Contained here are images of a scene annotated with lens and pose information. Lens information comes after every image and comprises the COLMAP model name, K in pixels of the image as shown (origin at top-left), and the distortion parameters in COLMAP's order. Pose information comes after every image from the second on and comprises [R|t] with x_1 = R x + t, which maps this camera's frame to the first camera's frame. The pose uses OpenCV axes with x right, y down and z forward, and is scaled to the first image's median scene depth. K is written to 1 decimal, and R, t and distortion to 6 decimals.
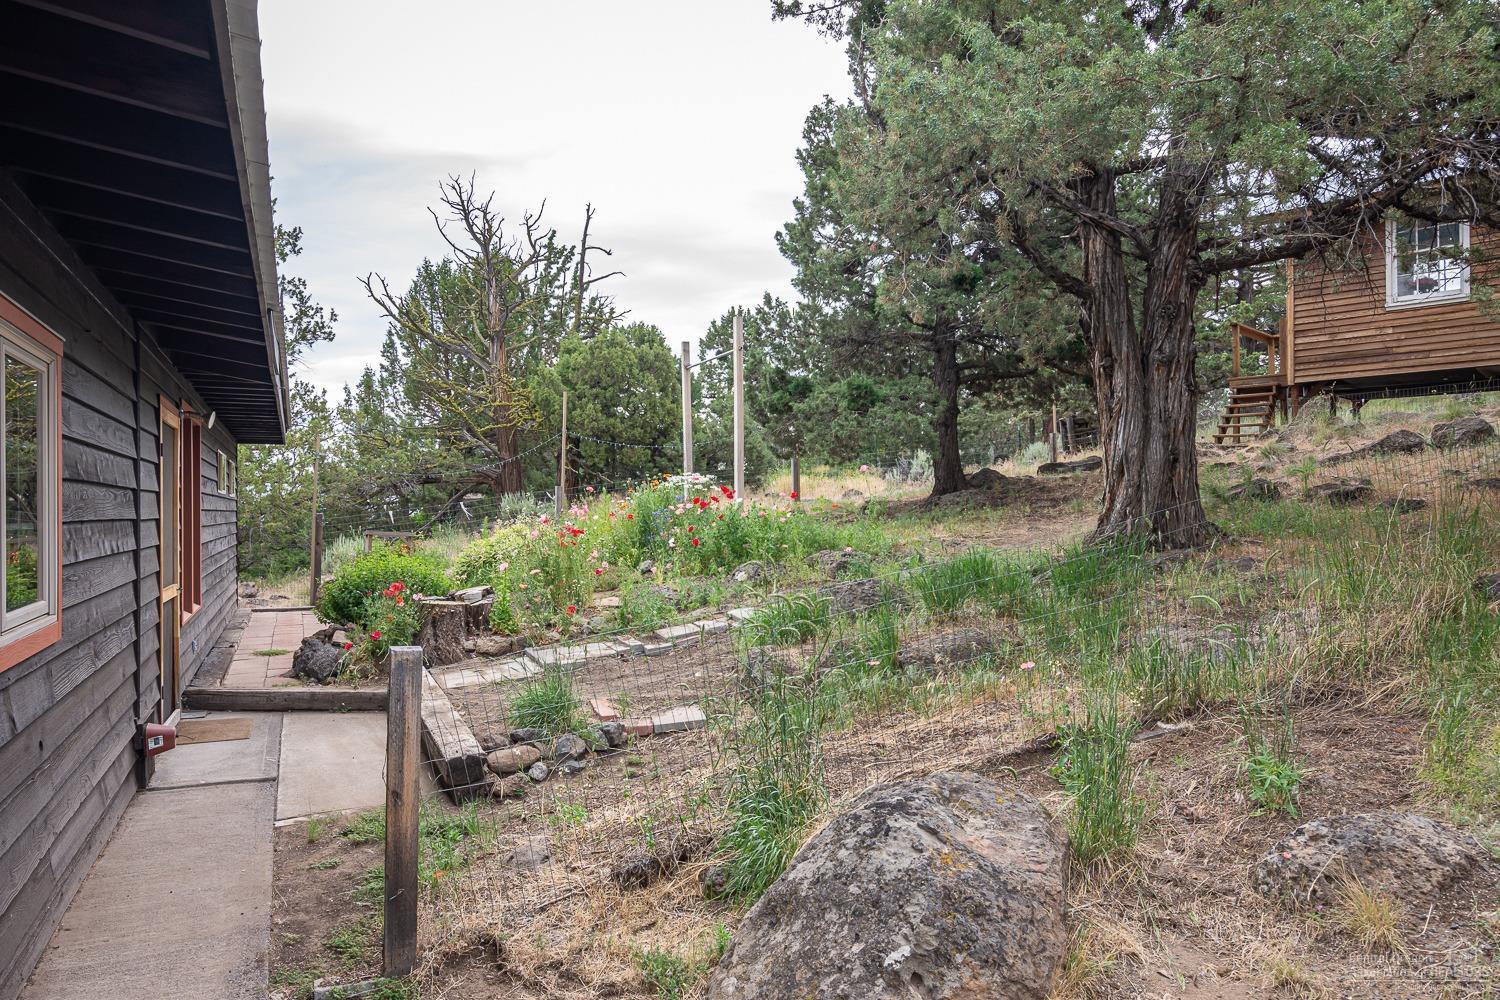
lens RADIAL K [[962.5, 0, 750.3], [0, 962.5, 498.1], [0, 0, 1]] dist [-0.007459, -0.002182]
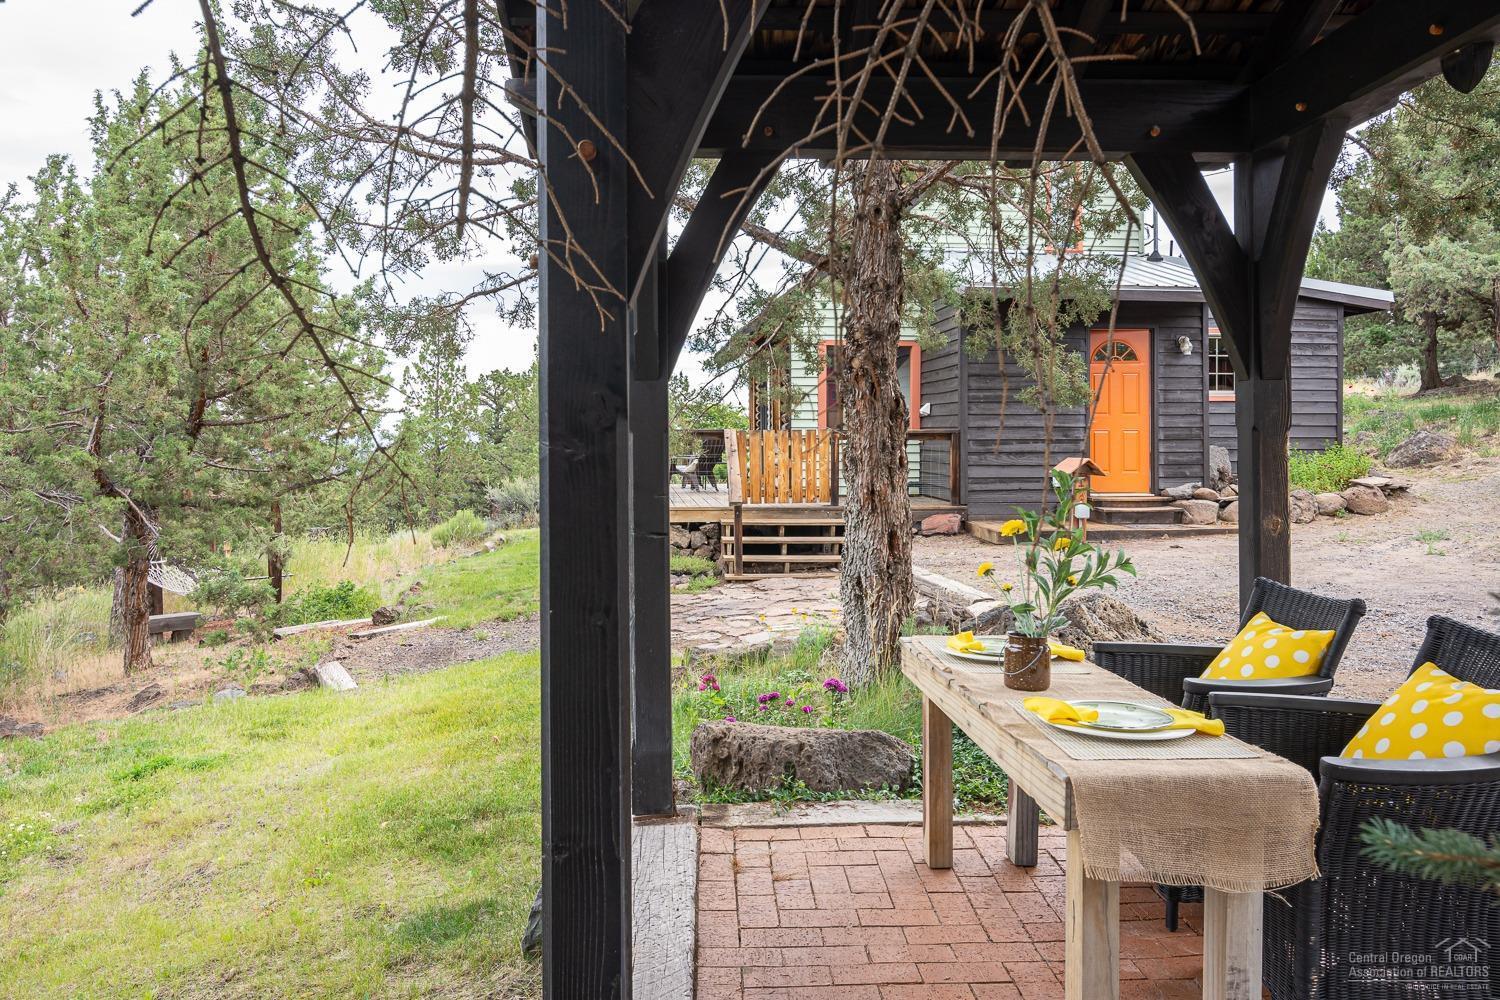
lens RADIAL K [[1177.2, 0, 736.0], [0, 1177.2, 429.0], [0, 0, 1]] dist [0.007099, 0.002500]
pose [[0.946798, 0.007750, -0.321735, -0.290539], [-0.006079, 0.999962, 0.006198, 0.059691], [0.321770, -0.003912, 0.946810, -1.401632]]
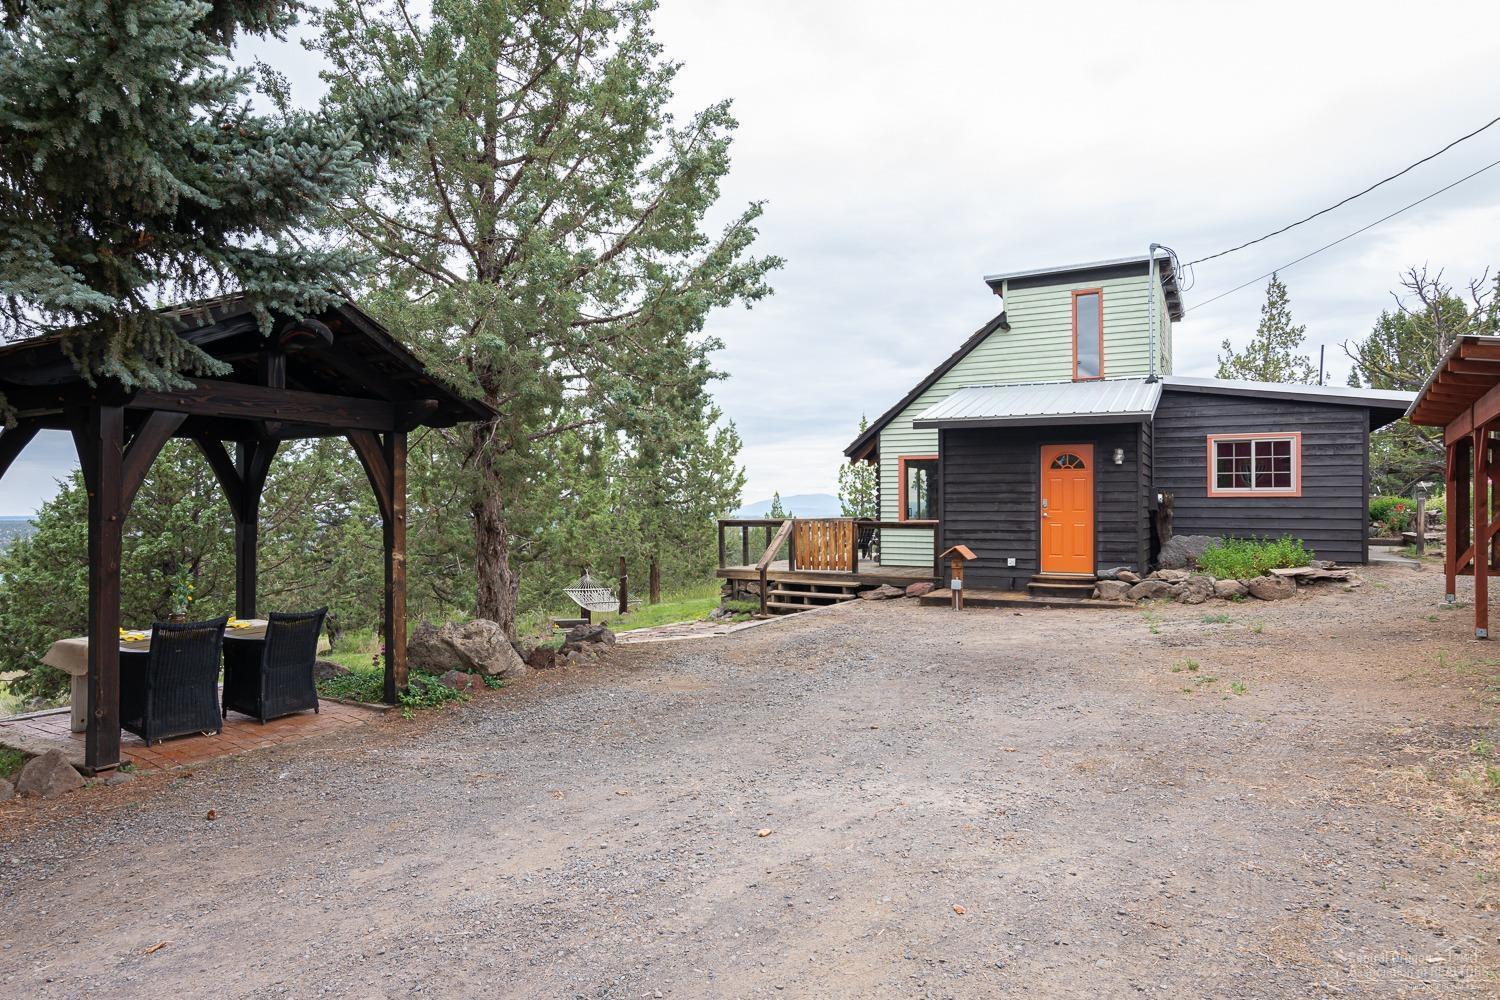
lens RADIAL K [[906.8, 0, 752.9], [0, 906.8, 498.0], [0, 0, 1]] dist [0.000818, 0.000400]
pose [[0.610362, 0.002364, -0.792119, 0.331020], [0.000771, 0.999993, 0.003579, 0.030729], [0.792122, -0.002795, 0.610356, -1.198799]]
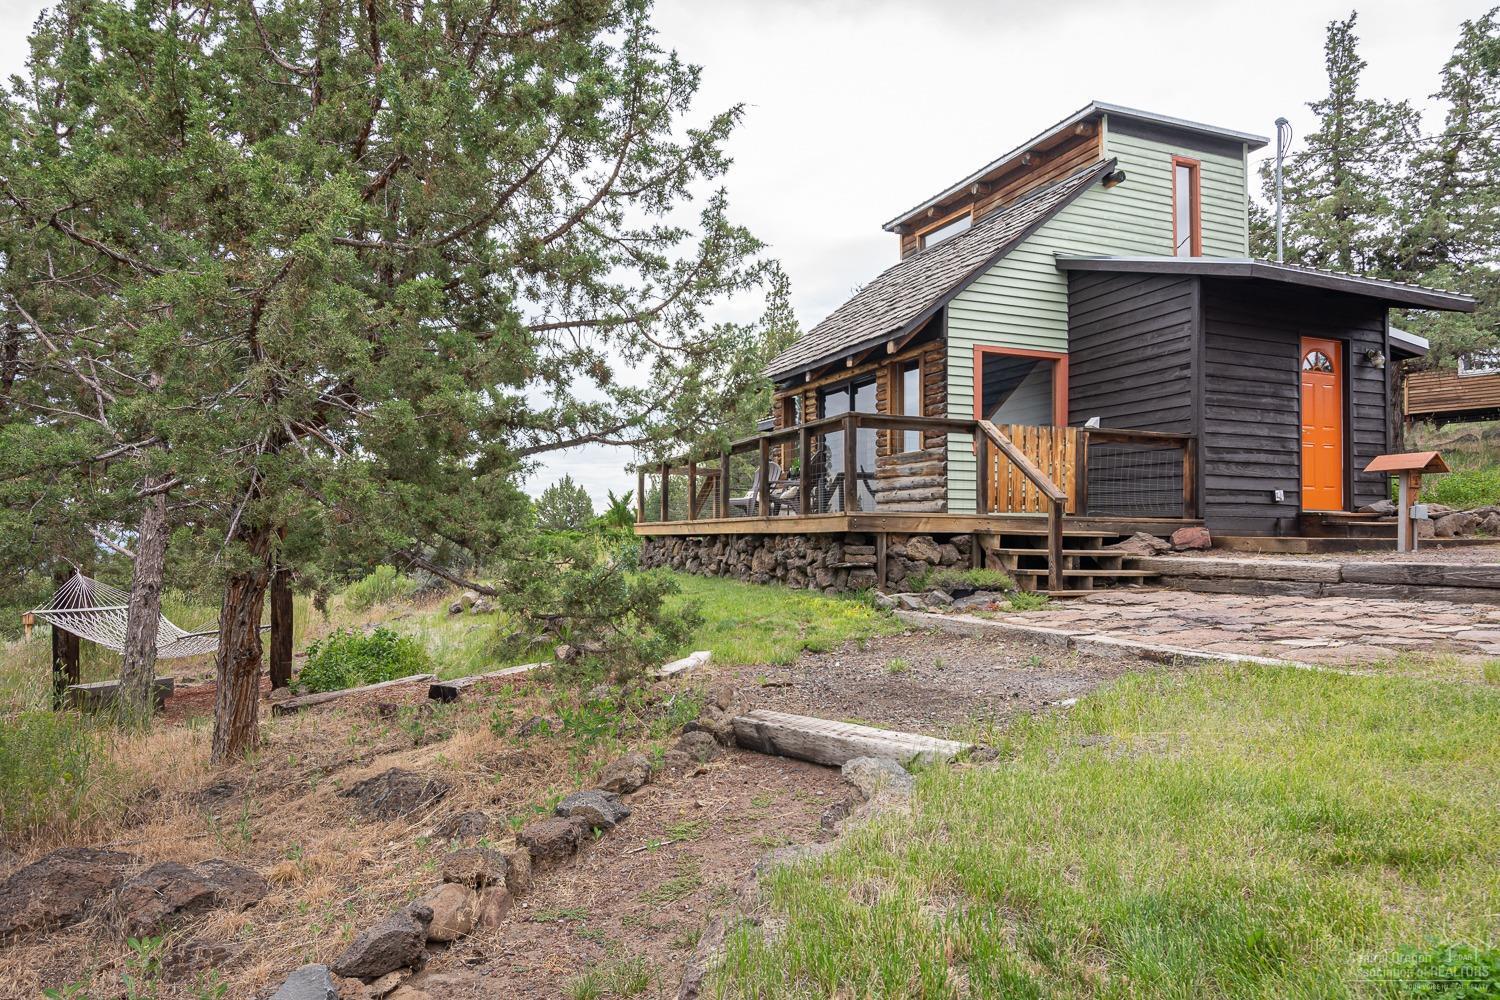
lens RADIAL K [[962.5, 0, 745.6], [0, 962.5, 530.9], [0, 0, 1]] dist [-0.007459, -0.002182]
pose [[0.999216, 0.017054, -0.035730, -0.792010], [-0.016948, 0.999851, 0.003289, 0.149979], [0.035781, -0.002680, 0.999356, -1.114726]]
